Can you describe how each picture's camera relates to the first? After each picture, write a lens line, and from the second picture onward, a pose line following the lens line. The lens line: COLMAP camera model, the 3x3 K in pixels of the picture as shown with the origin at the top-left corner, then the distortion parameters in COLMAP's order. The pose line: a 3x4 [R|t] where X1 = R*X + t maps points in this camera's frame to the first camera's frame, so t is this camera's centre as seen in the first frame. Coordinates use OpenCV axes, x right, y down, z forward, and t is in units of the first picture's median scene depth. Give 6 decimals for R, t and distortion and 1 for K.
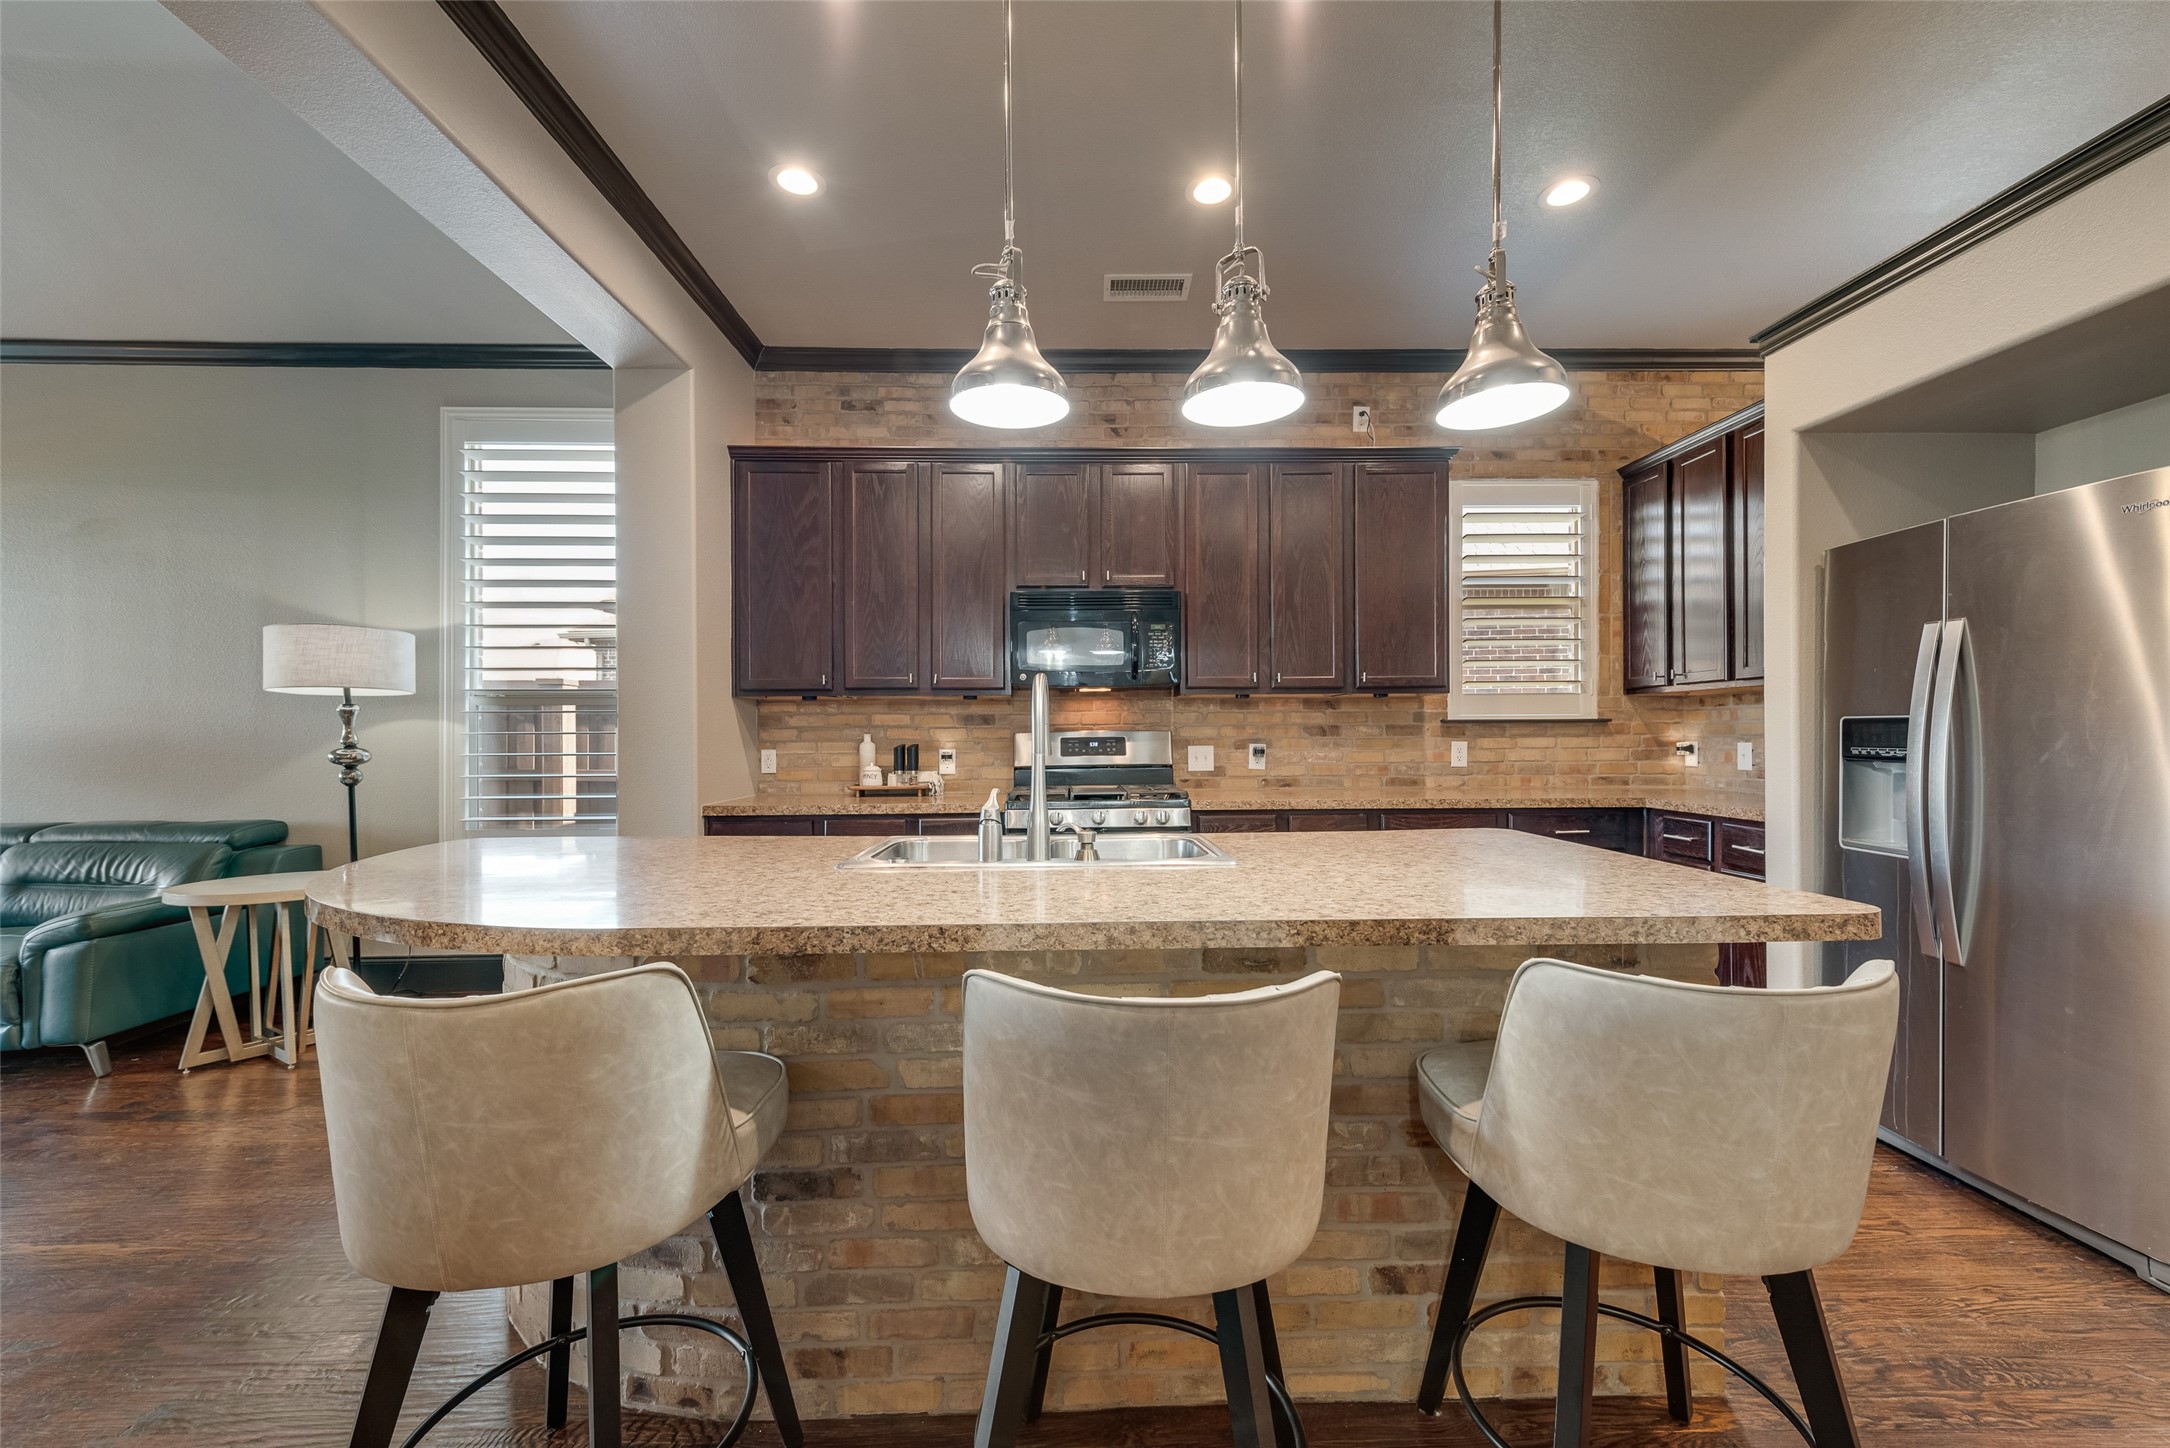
lens RADIAL K [[854.7, 0, 1085.3], [0, 854.7, 727.0], [0, 0, 1]] dist [0.017955, -0.005656]
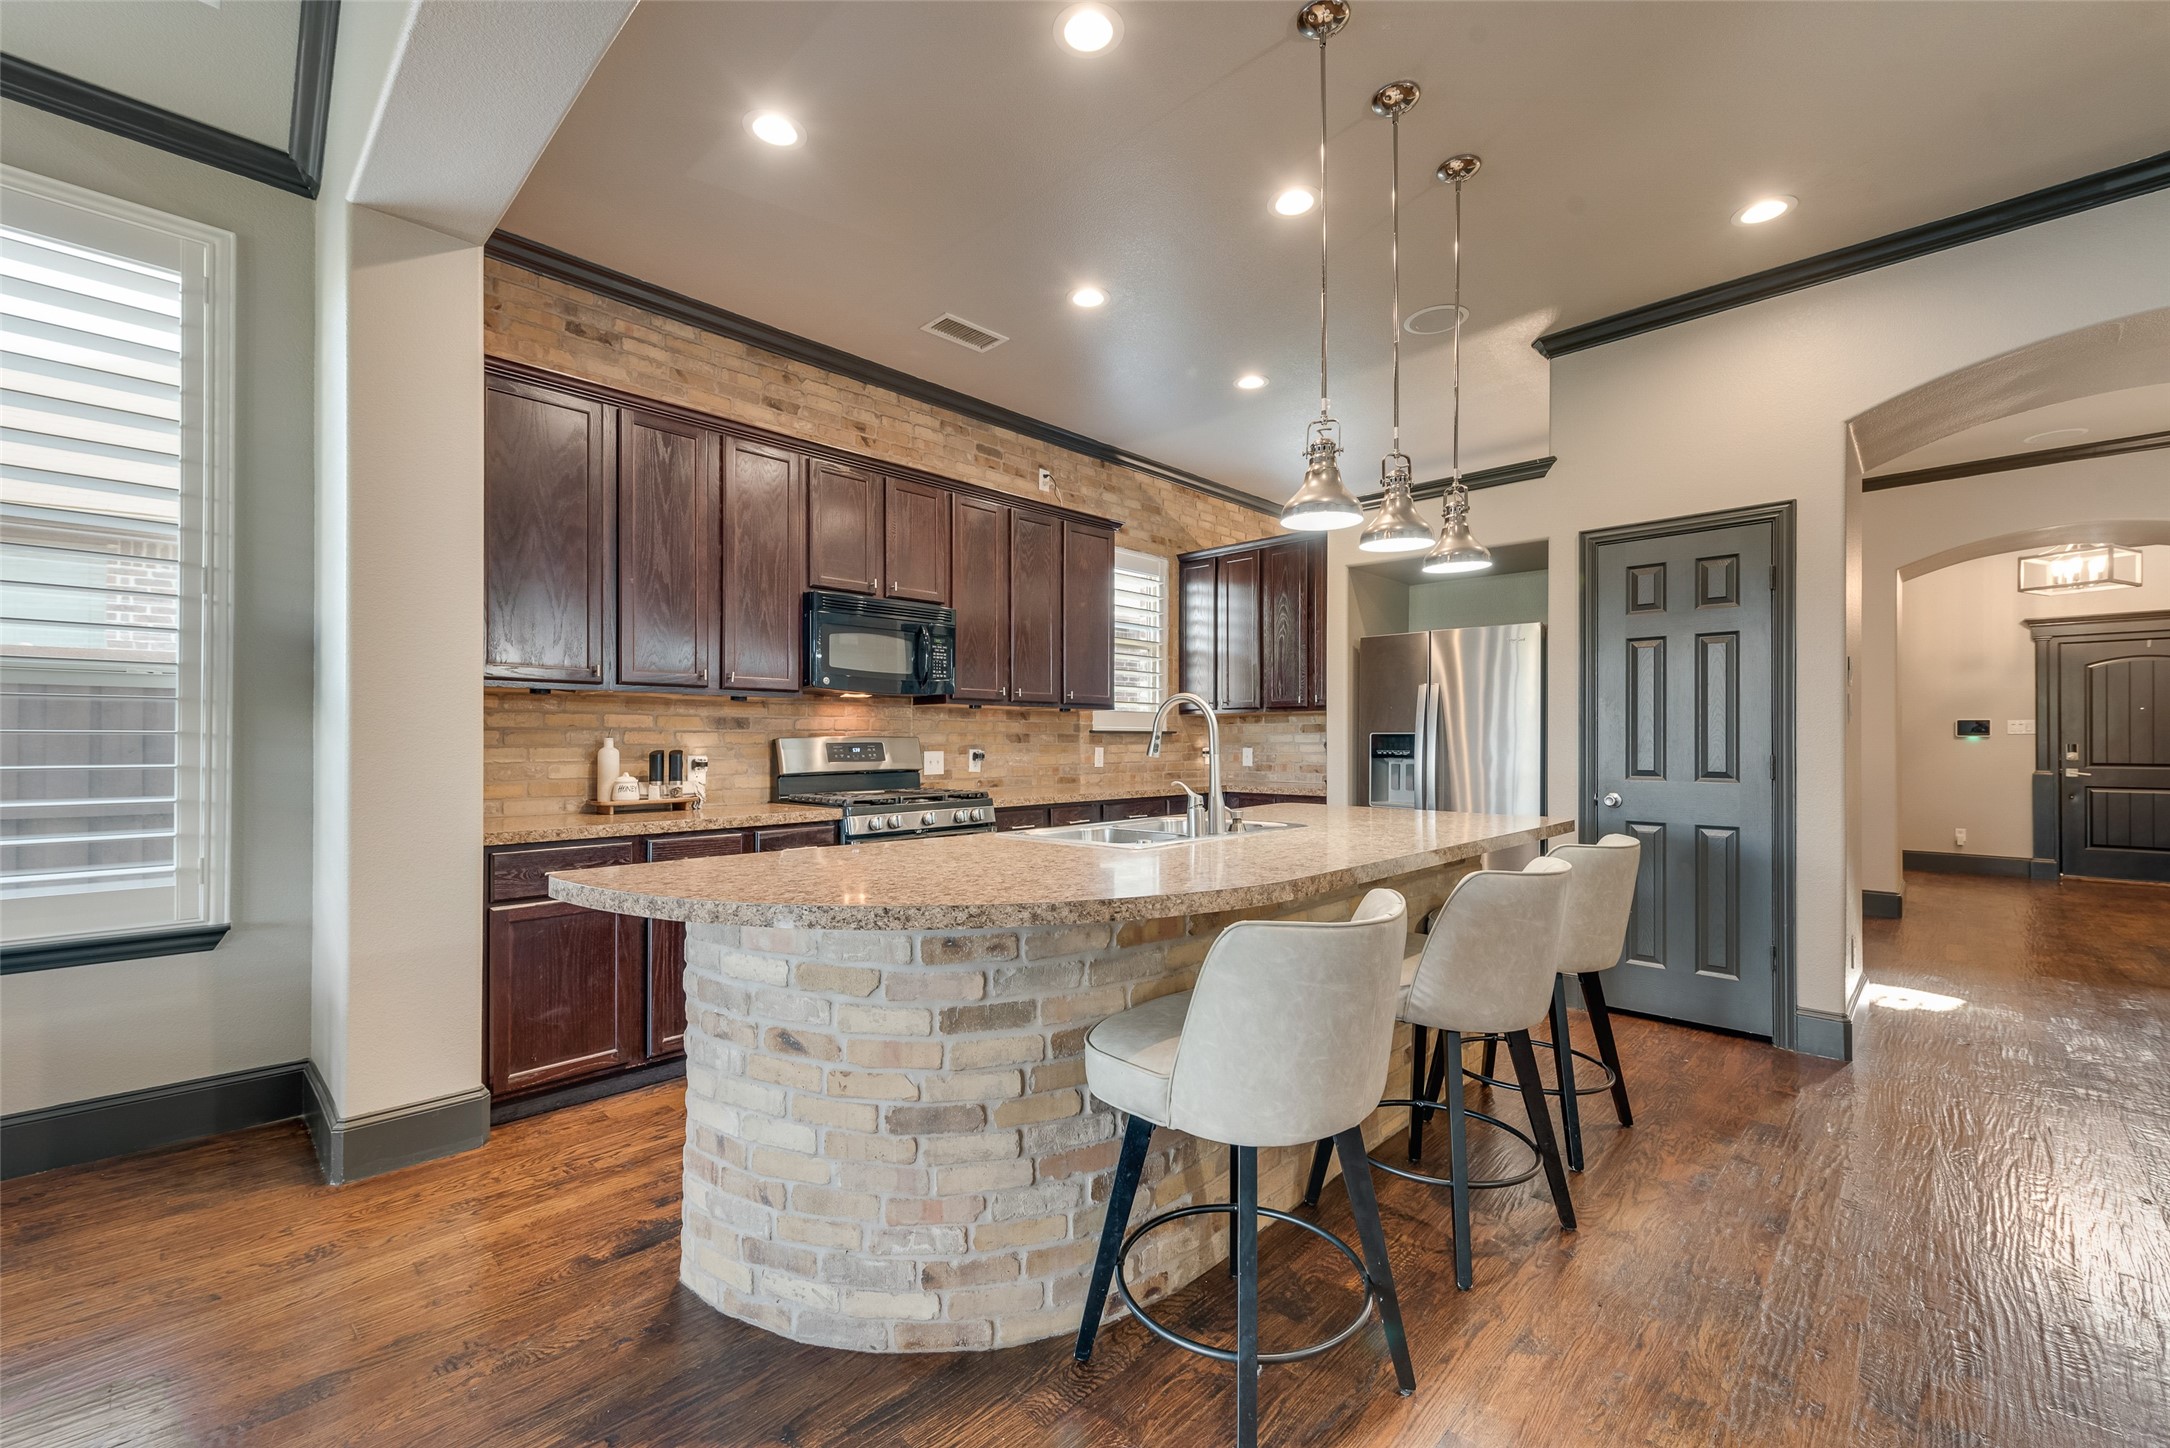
lens RADIAL K [[889.8, 0, 1082.0], [0, 889.8, 736.5], [0, 0, 1]] dist [0.012226, -0.001811]
pose [[0.714265, 0.009373, 0.699813, -0.521525], [-0.010520, 0.999941, -0.002656, 0.004389], [-0.699797, -0.005465, 0.714321, 0.066965]]
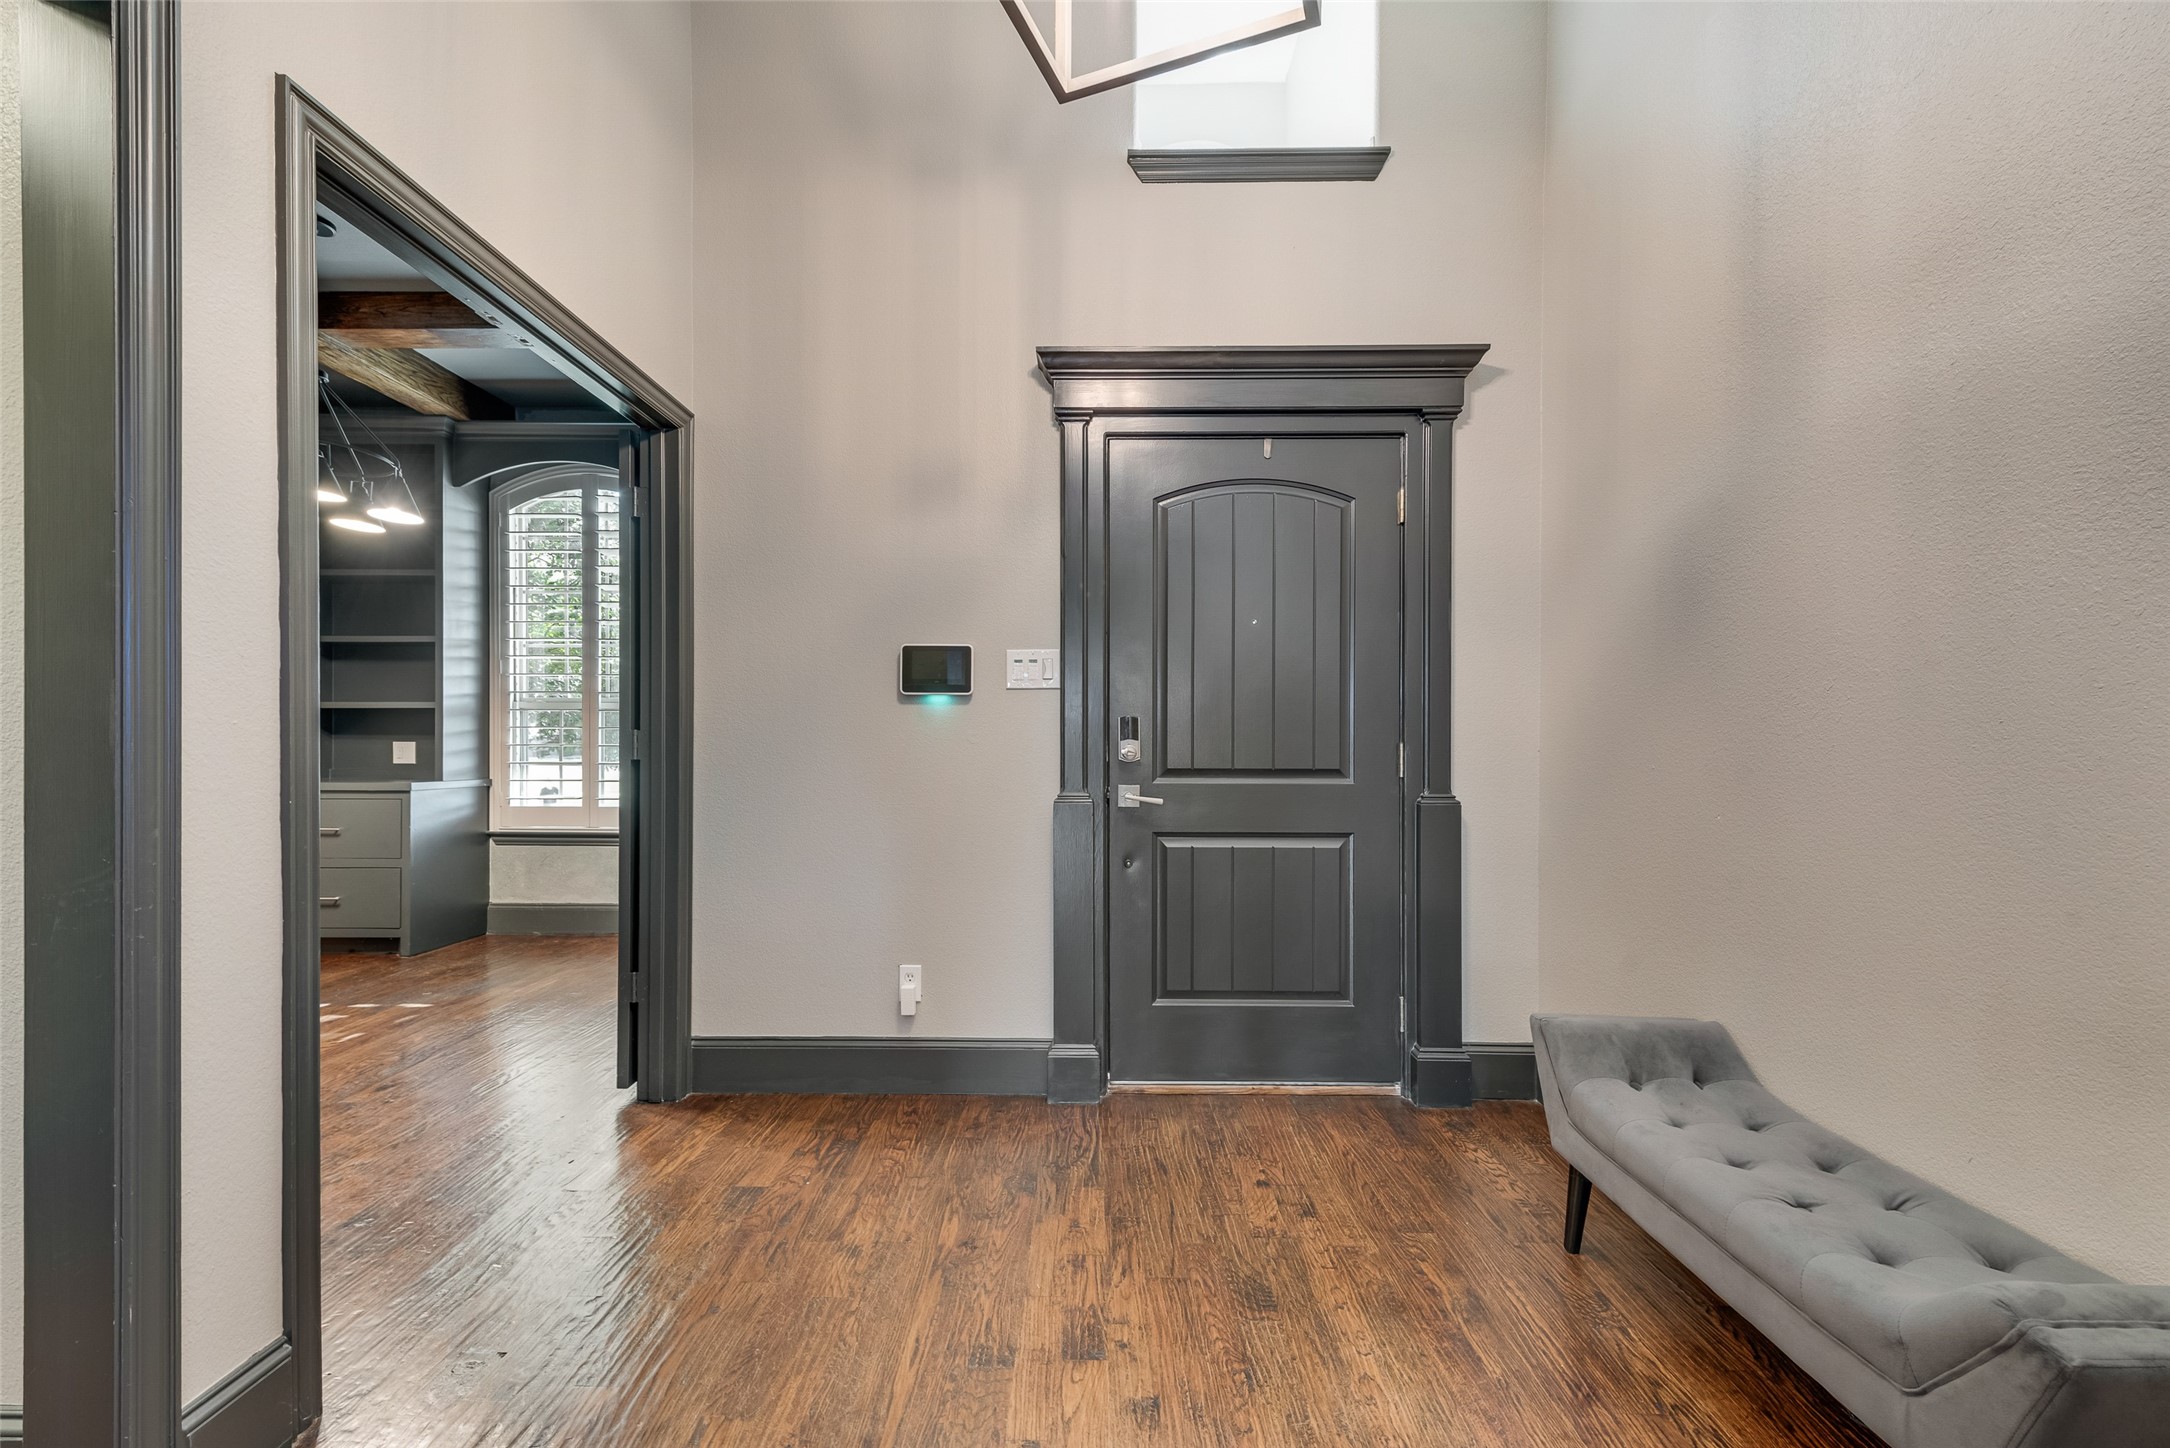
lens RADIAL K [[854.7, 0, 1079.0], [0, 854.7, 718.1], [0, 0, 1]] dist [0.017955, -0.005656]
pose [[-0.012168, 0.000921, 0.999926, 1.649554], [-0.011302, 0.999936, -0.001058, -0.005738], [-0.999862, -0.011314, -0.012157, 0.008929]]
